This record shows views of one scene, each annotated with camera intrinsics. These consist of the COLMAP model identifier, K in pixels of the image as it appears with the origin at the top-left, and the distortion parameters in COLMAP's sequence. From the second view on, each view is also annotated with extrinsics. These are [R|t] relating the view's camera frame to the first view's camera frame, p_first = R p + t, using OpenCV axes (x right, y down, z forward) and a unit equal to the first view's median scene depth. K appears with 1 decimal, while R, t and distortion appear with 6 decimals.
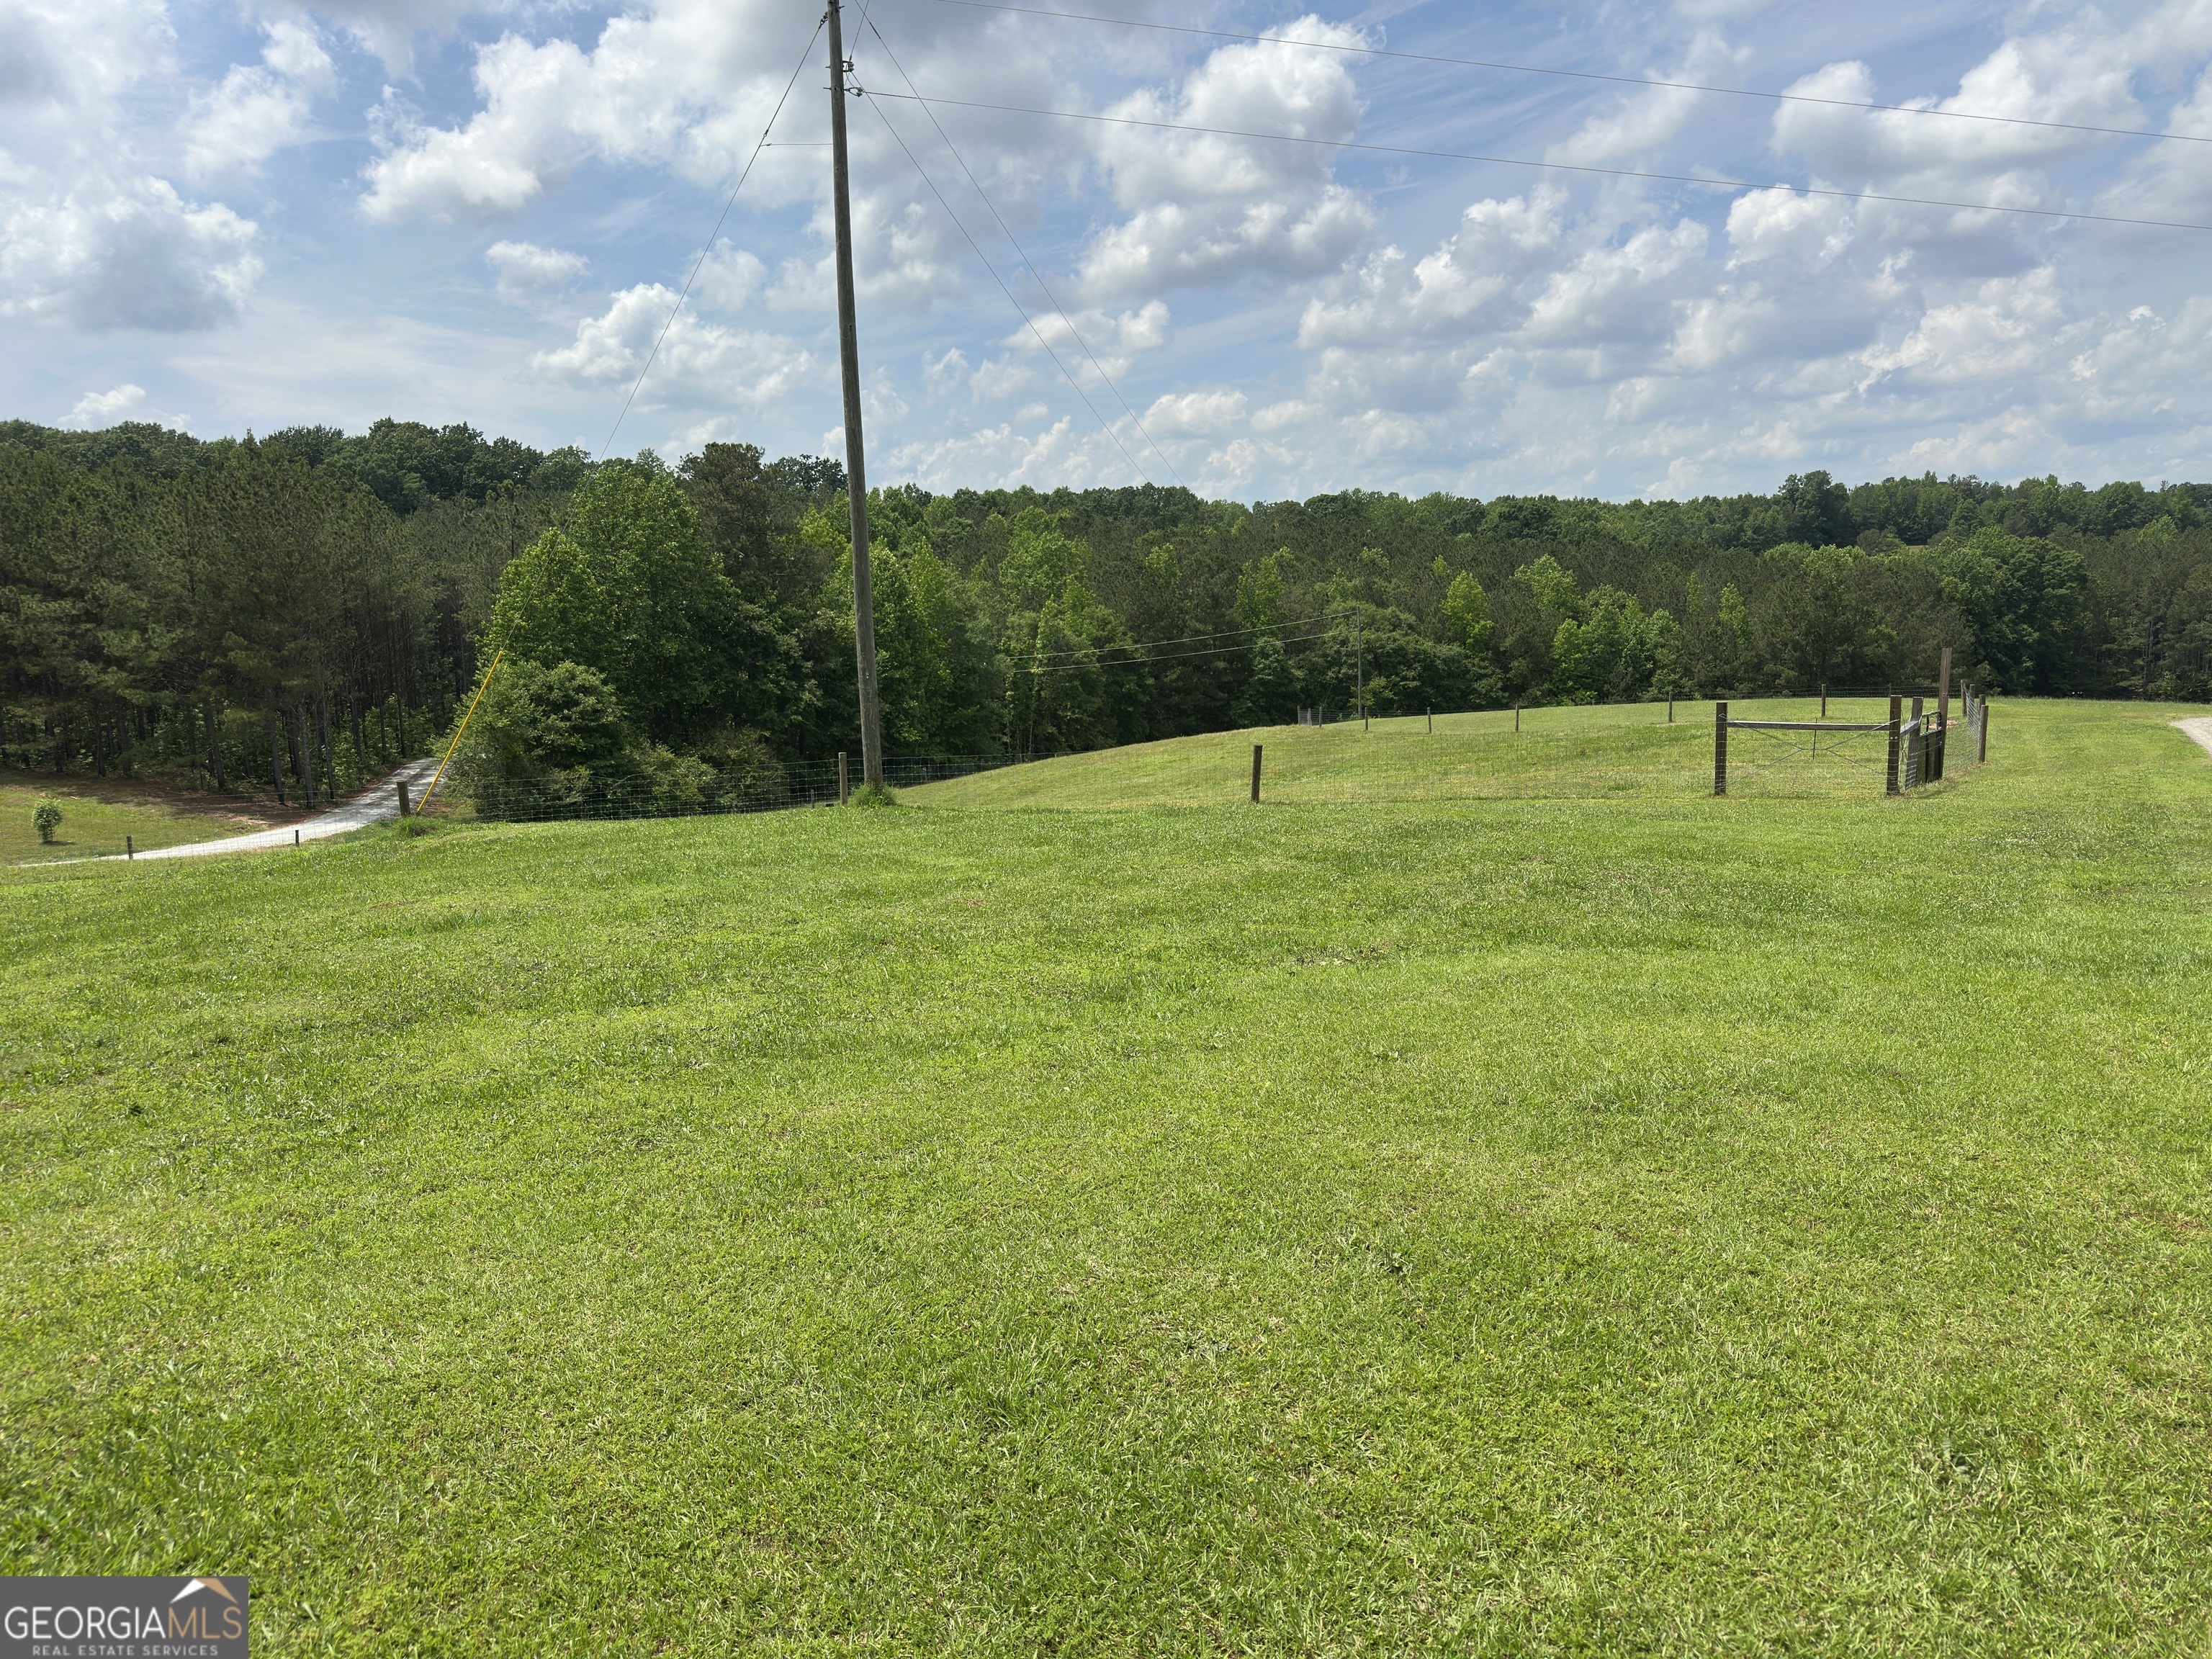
lens RADIAL K [[1570.9, 0, 1106.0], [0, 1570.9, 829.5], [0, 0, 1]] dist [0.105359, -0.163471]
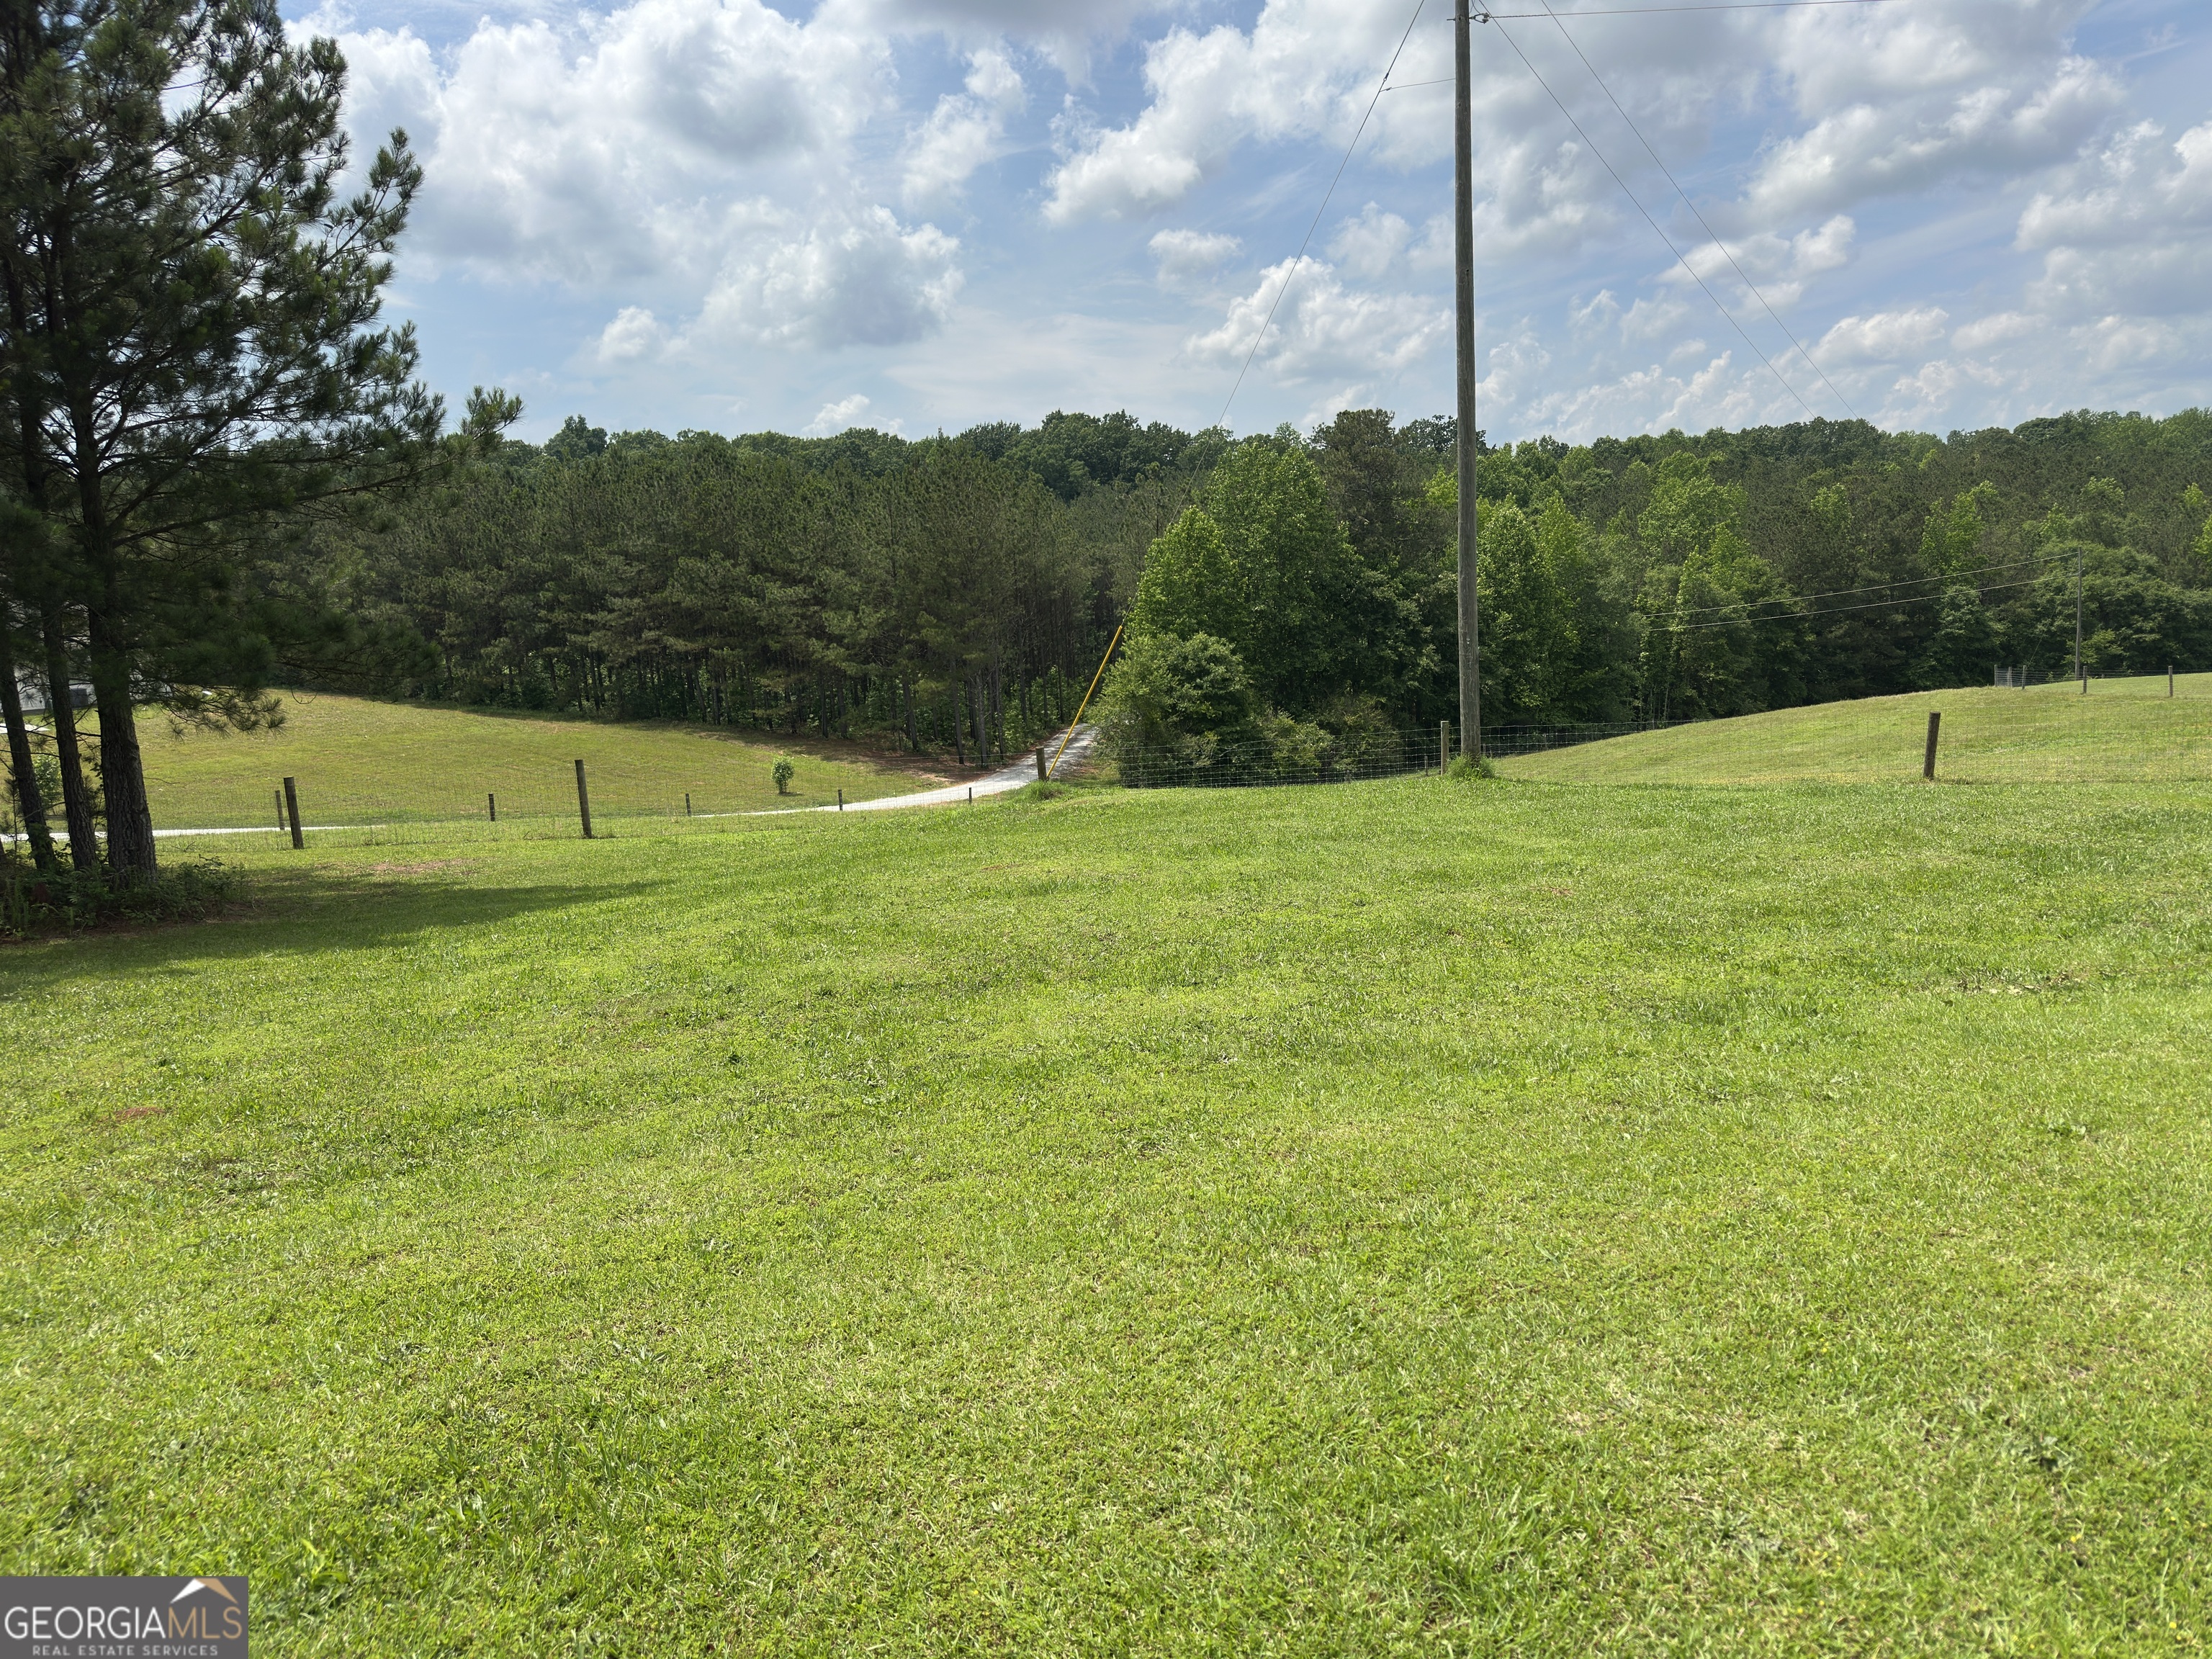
lens RADIAL K [[1554.6, 0, 1129.3], [0, 1554.6, 854.0], [0, 0, 1]] dist [0.114173, -0.191376]
pose [[0.928576, 0.035258, -0.369464, 0.004250], [-0.020782, 0.998855, 0.043090, -0.002031], [0.370561, -0.032334, 0.928245, 0.015576]]
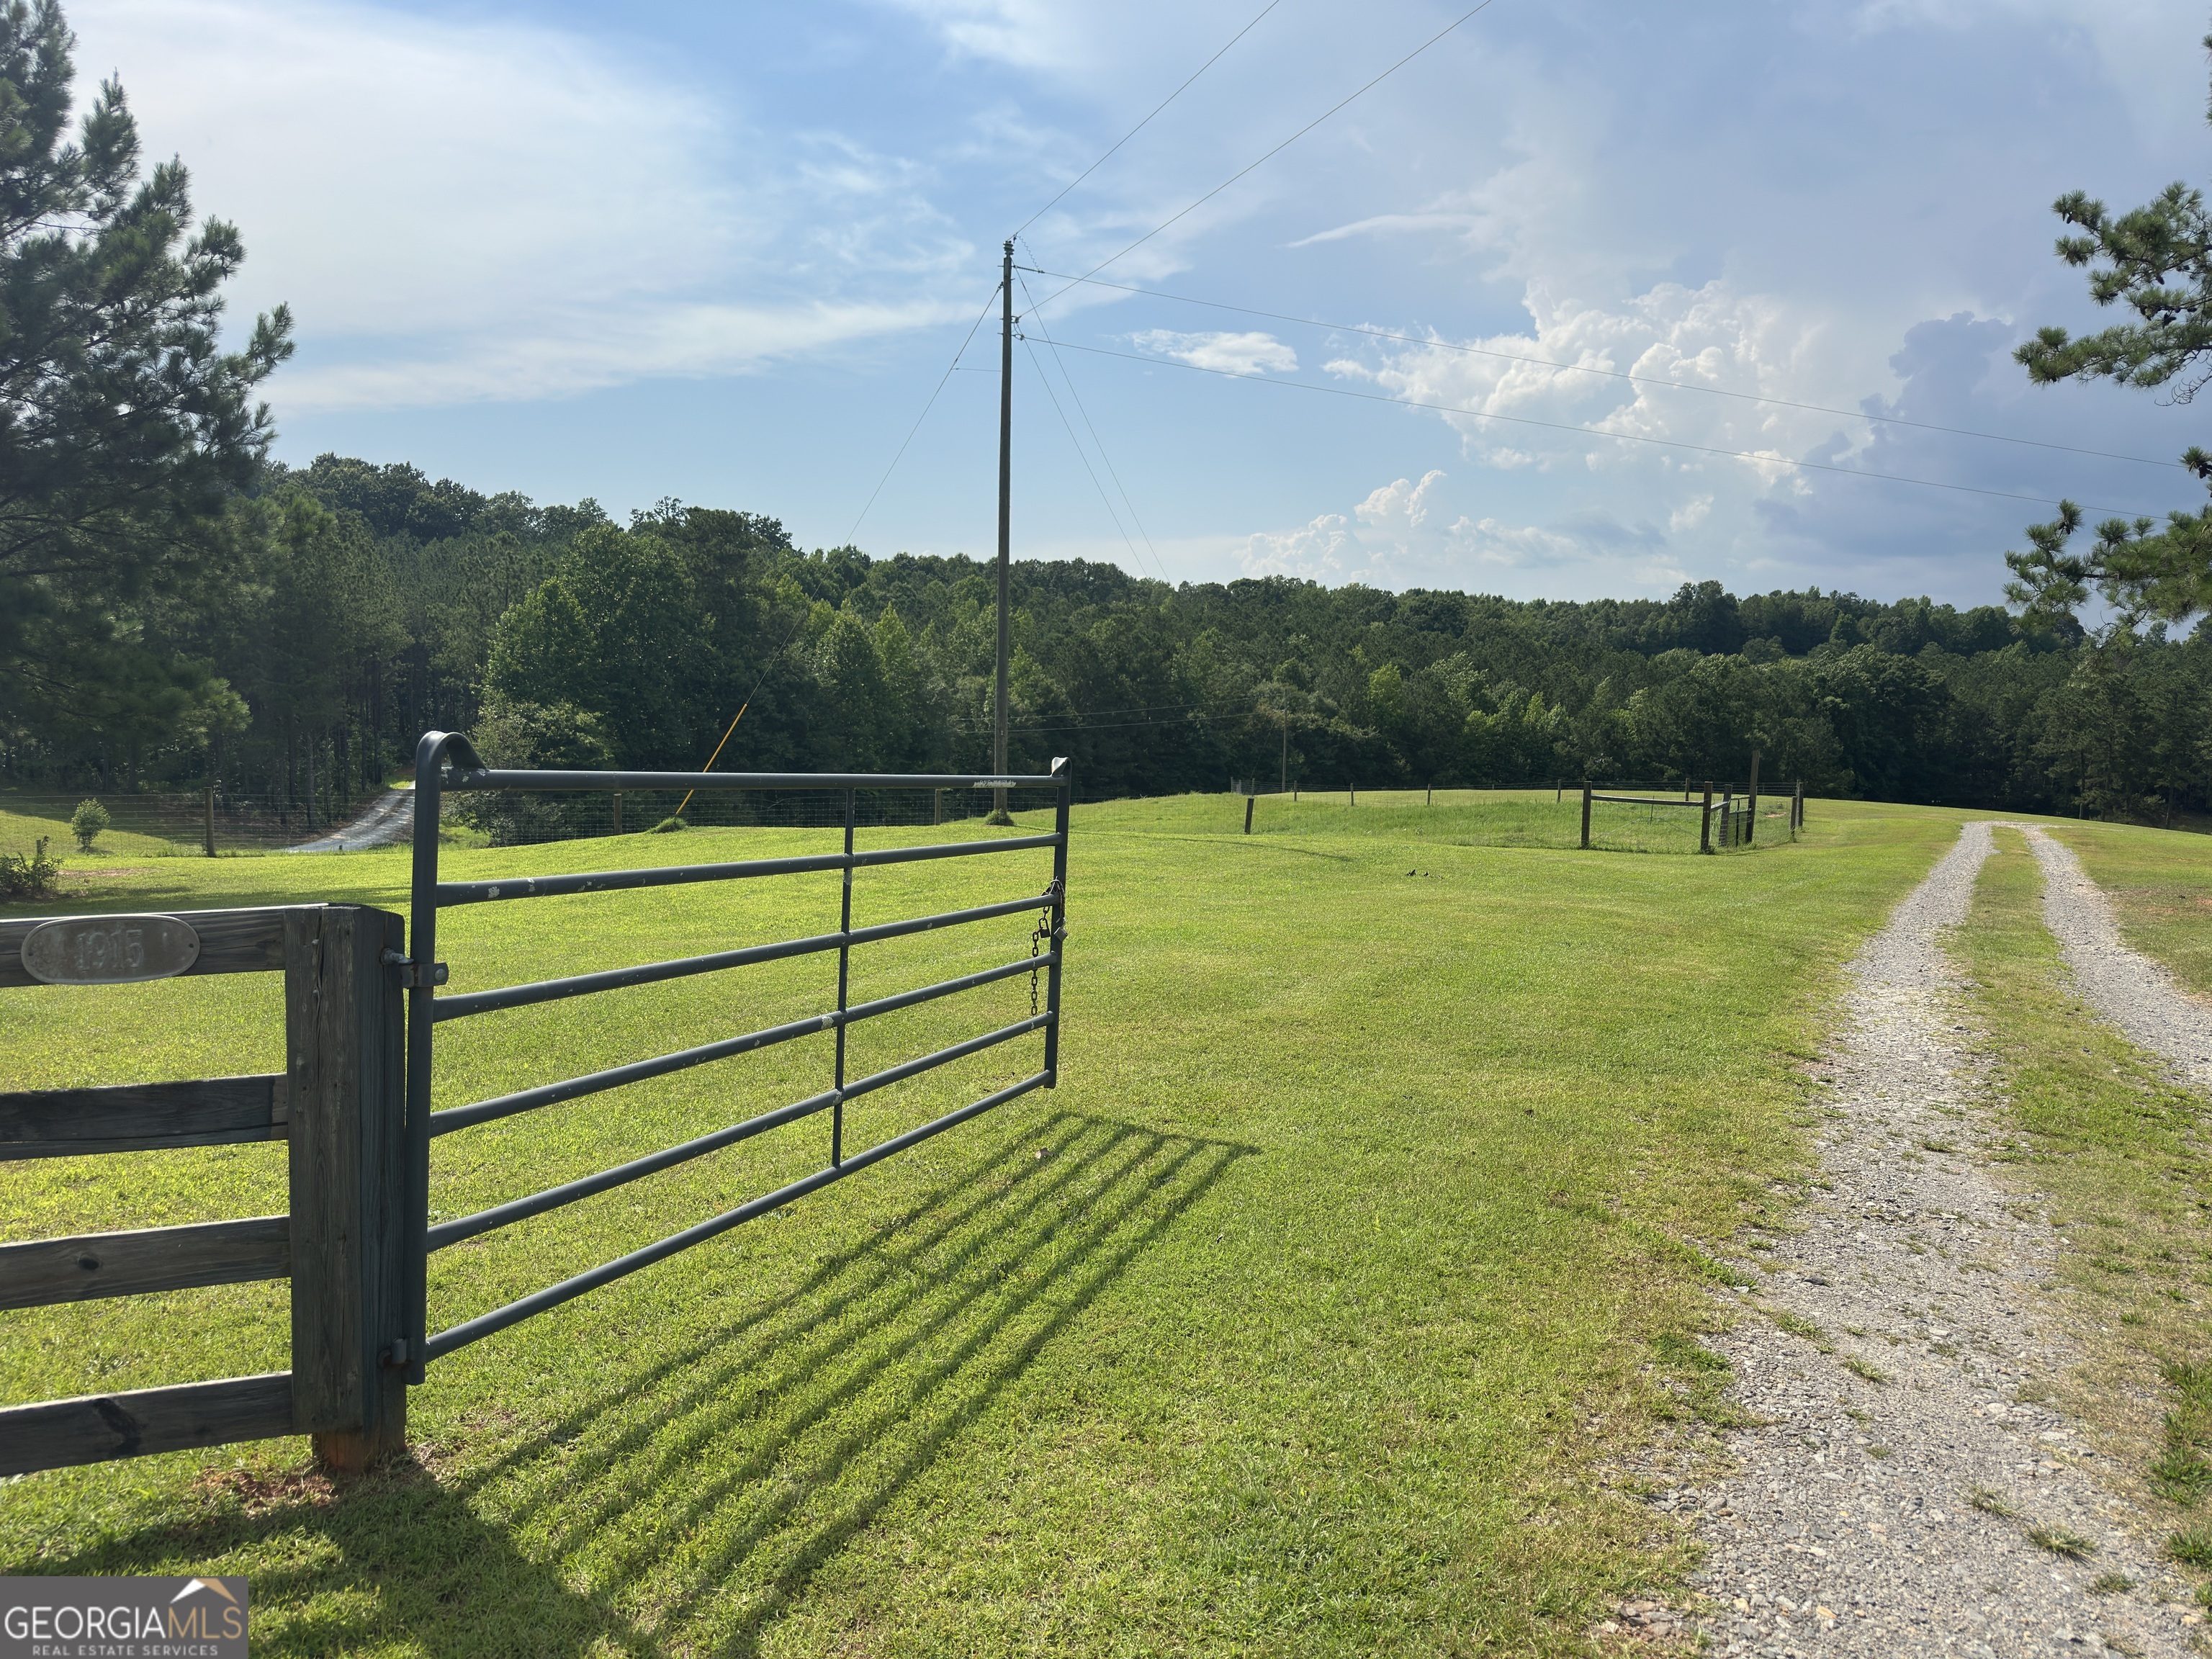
lens RADIAL K [[1691.6, 0, 1103.5], [0, 1691.6, 867.3], [0, 0, 1]] dist [0.044132, -0.000227]
pose [[0.996382, 0.042373, 0.073665, -0.045205], [-0.040393, 0.998787, -0.028154, 0.019500], [-0.074769, 0.025077, 0.996886, -0.148453]]
